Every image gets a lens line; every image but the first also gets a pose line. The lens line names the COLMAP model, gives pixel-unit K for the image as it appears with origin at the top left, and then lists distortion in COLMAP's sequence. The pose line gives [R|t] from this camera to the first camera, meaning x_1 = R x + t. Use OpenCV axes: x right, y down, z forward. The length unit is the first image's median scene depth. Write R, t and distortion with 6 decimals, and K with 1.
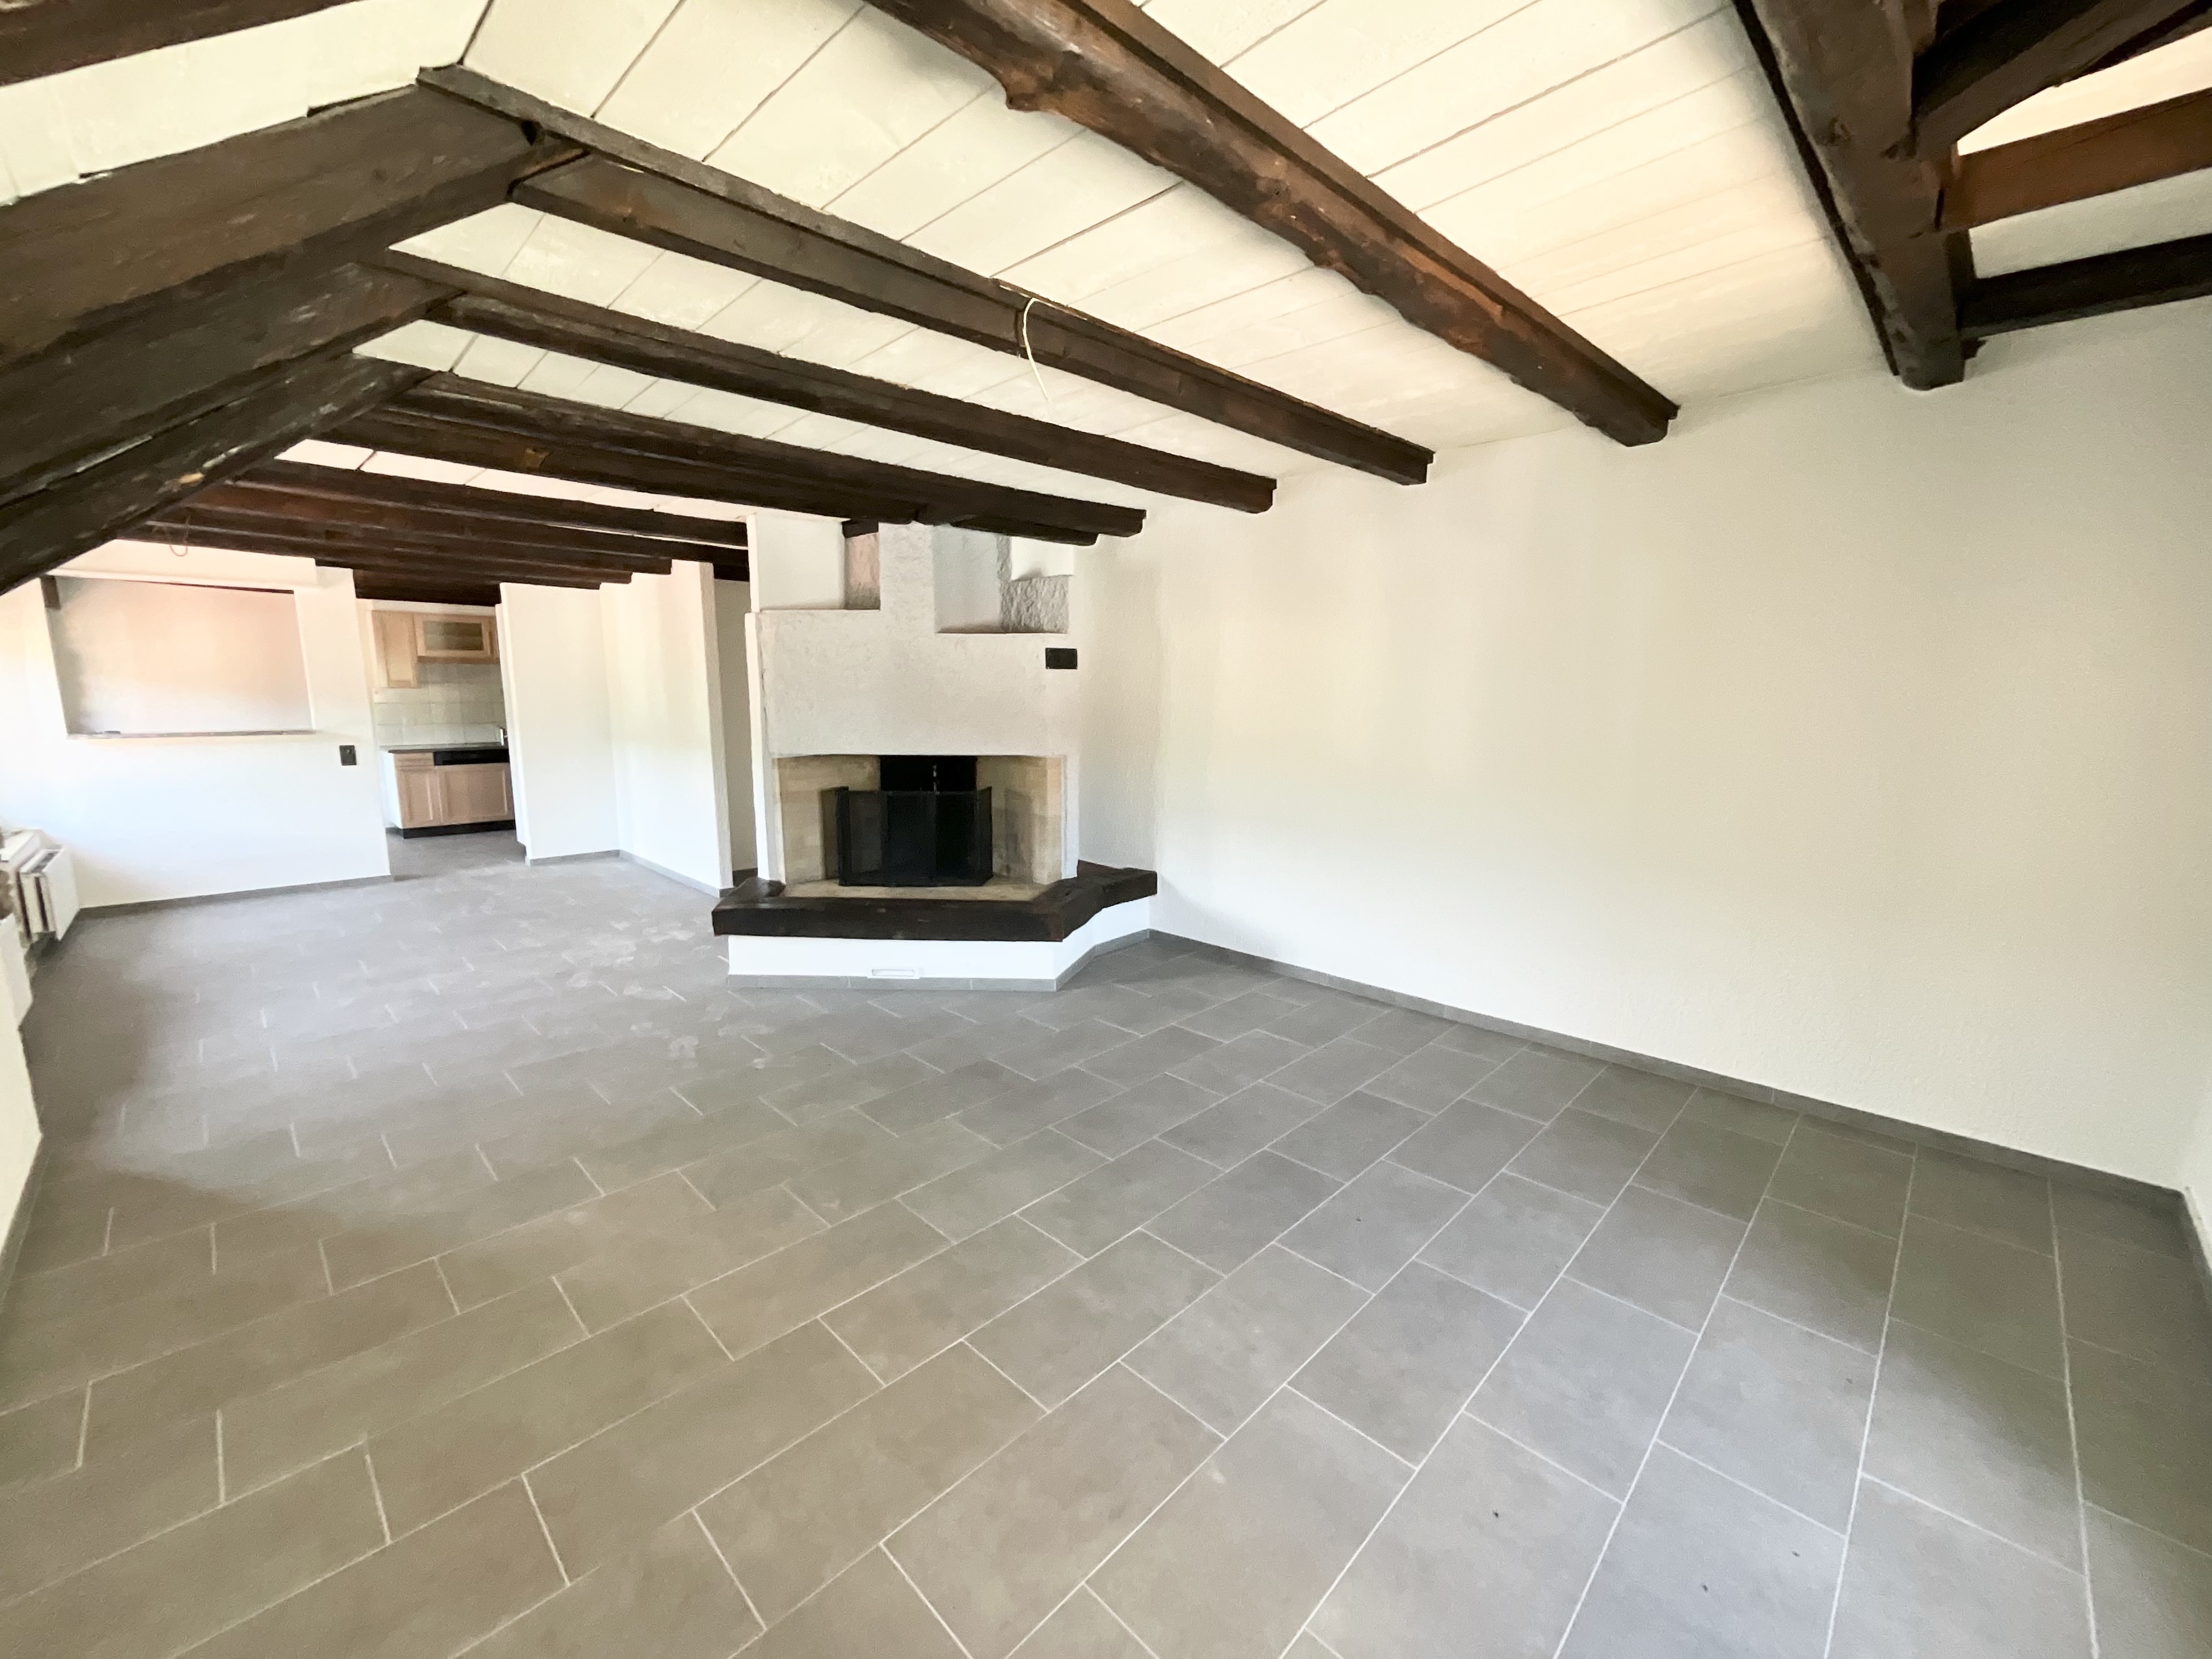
lens RADIAL K [[891.7, 0, 1102.1], [0, 891.7, 827.4], [0, 0, 1]] dist [-0.010260, 0.000147]
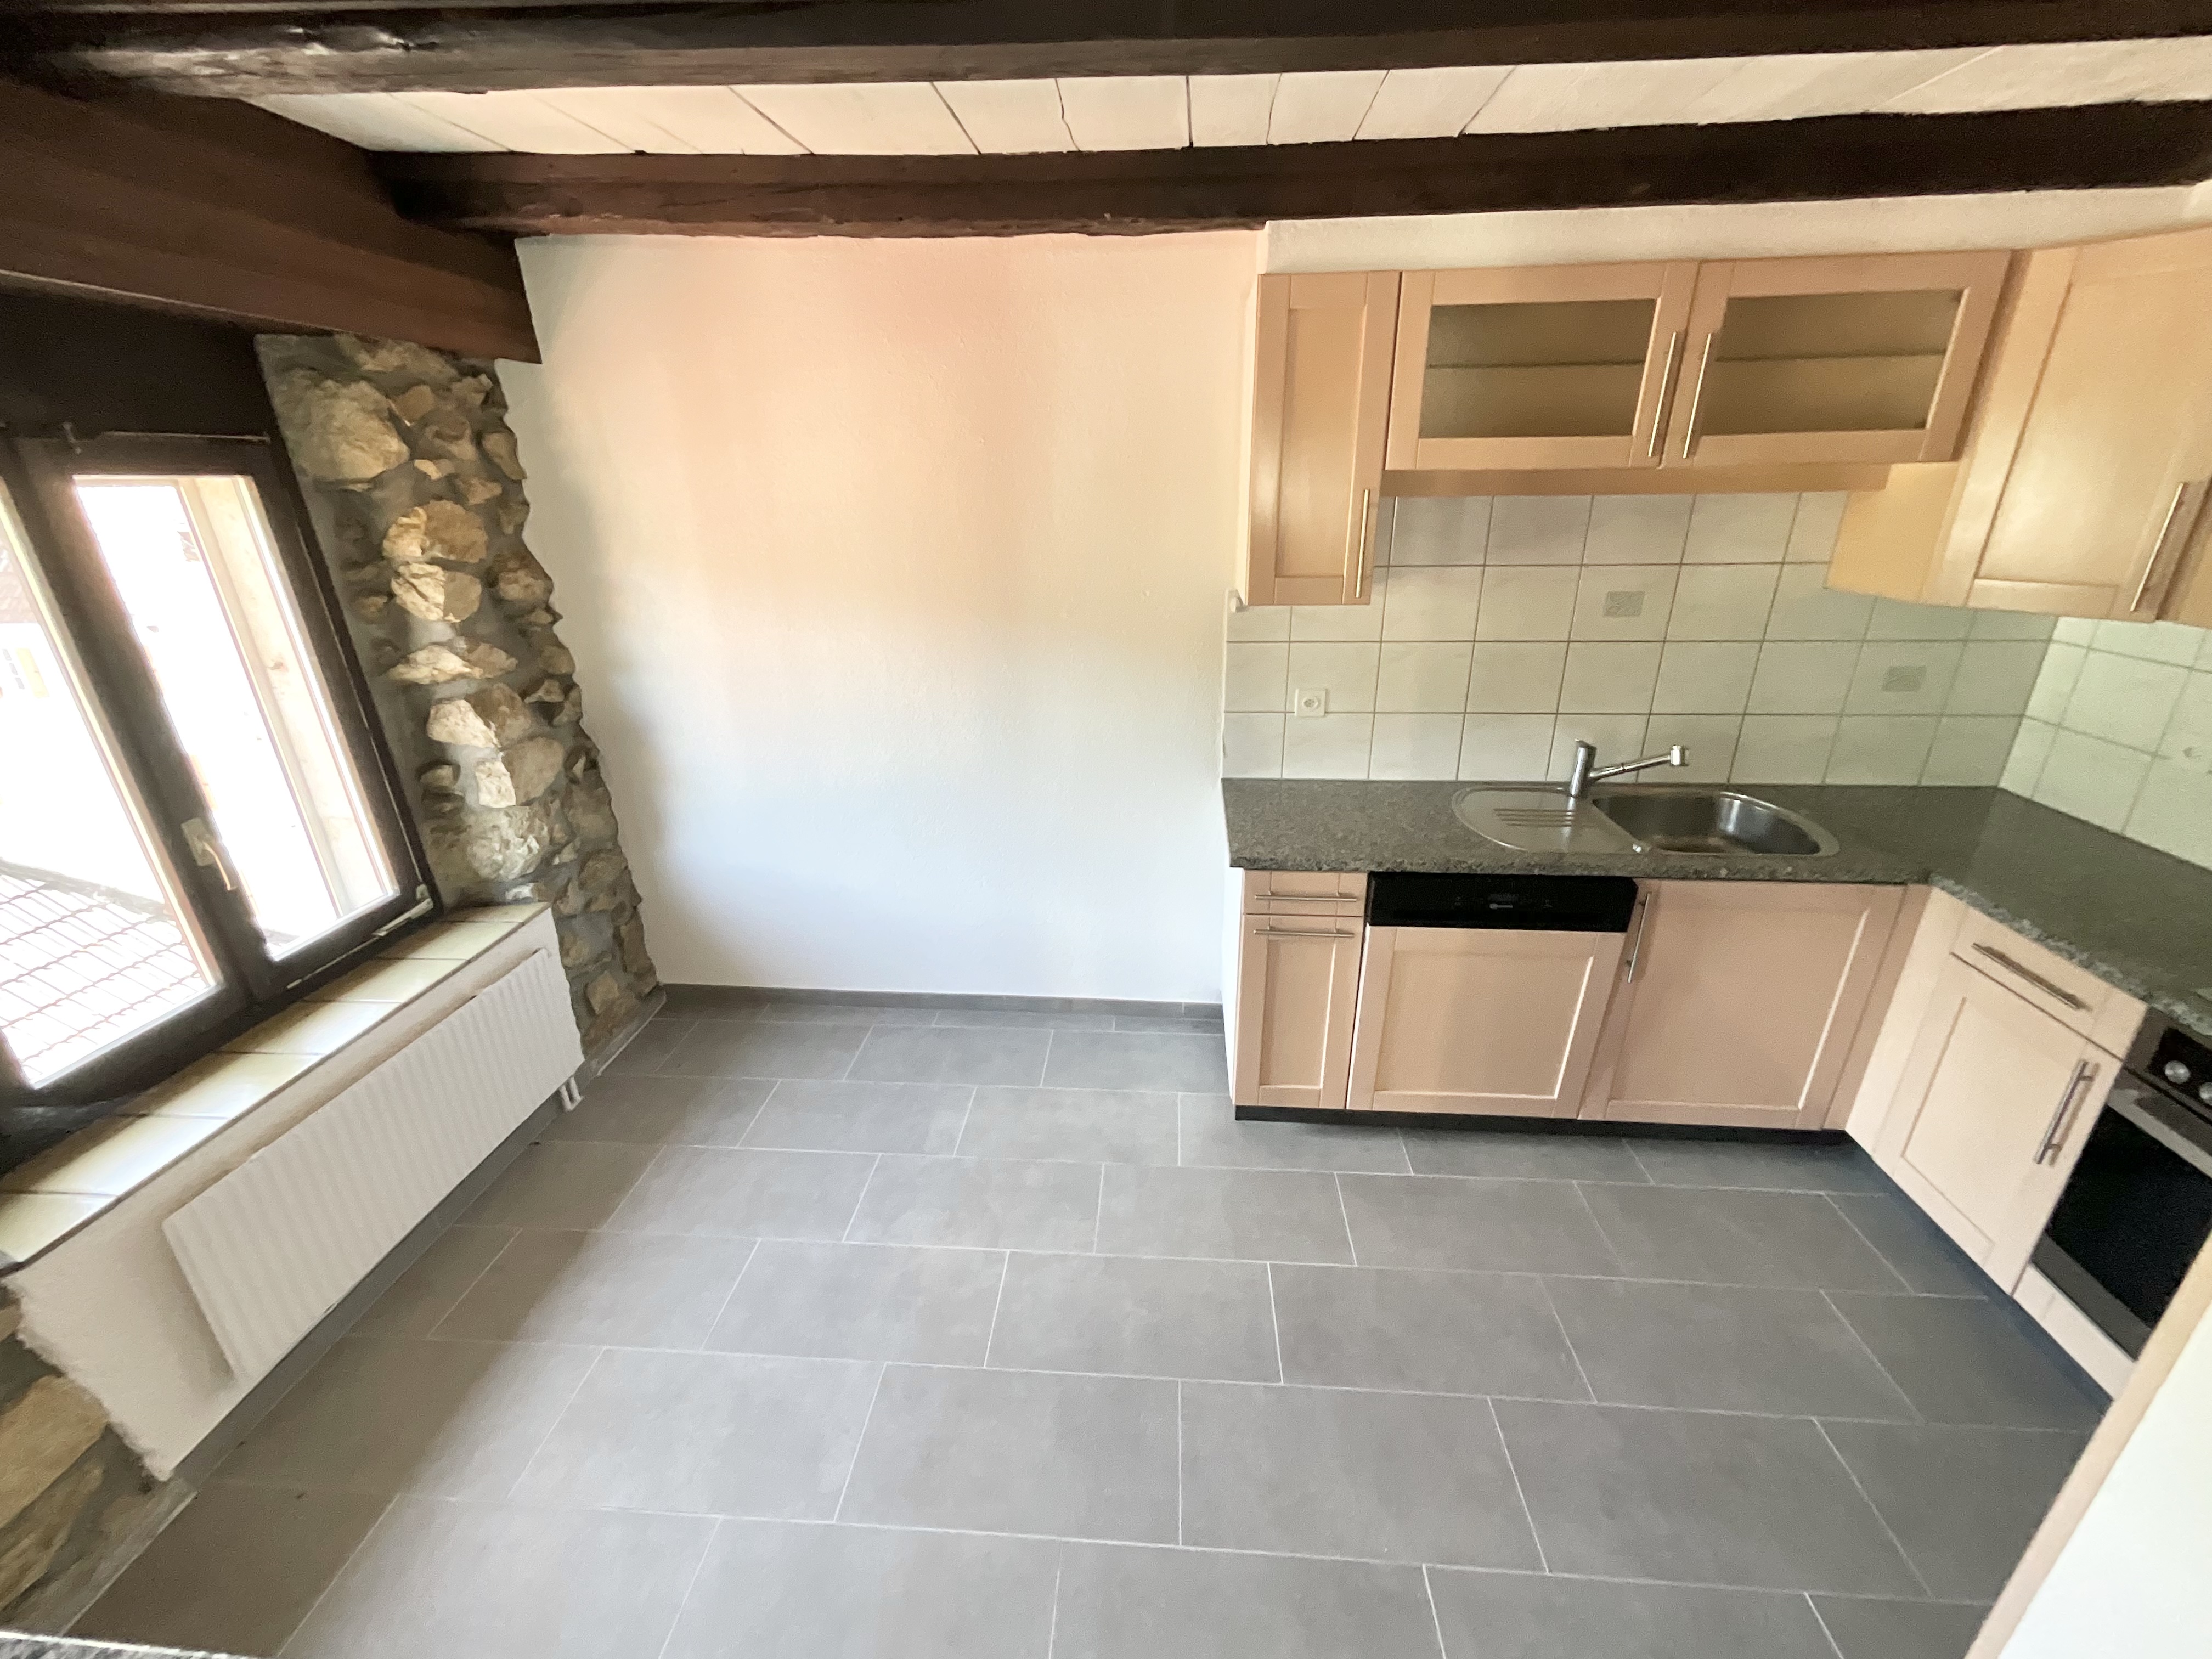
lens RADIAL K [[891.7, 0, 1102.4], [0, 891.7, 828.0], [0, 0, 1]] dist [-0.010260, 0.000147]
pose [[0.645740, 0.262992, -0.716836, -0.620842], [-0.101079, 0.959992, 0.261147, -0.154542], [0.756837, -0.096176, 0.646489, 0.773803]]
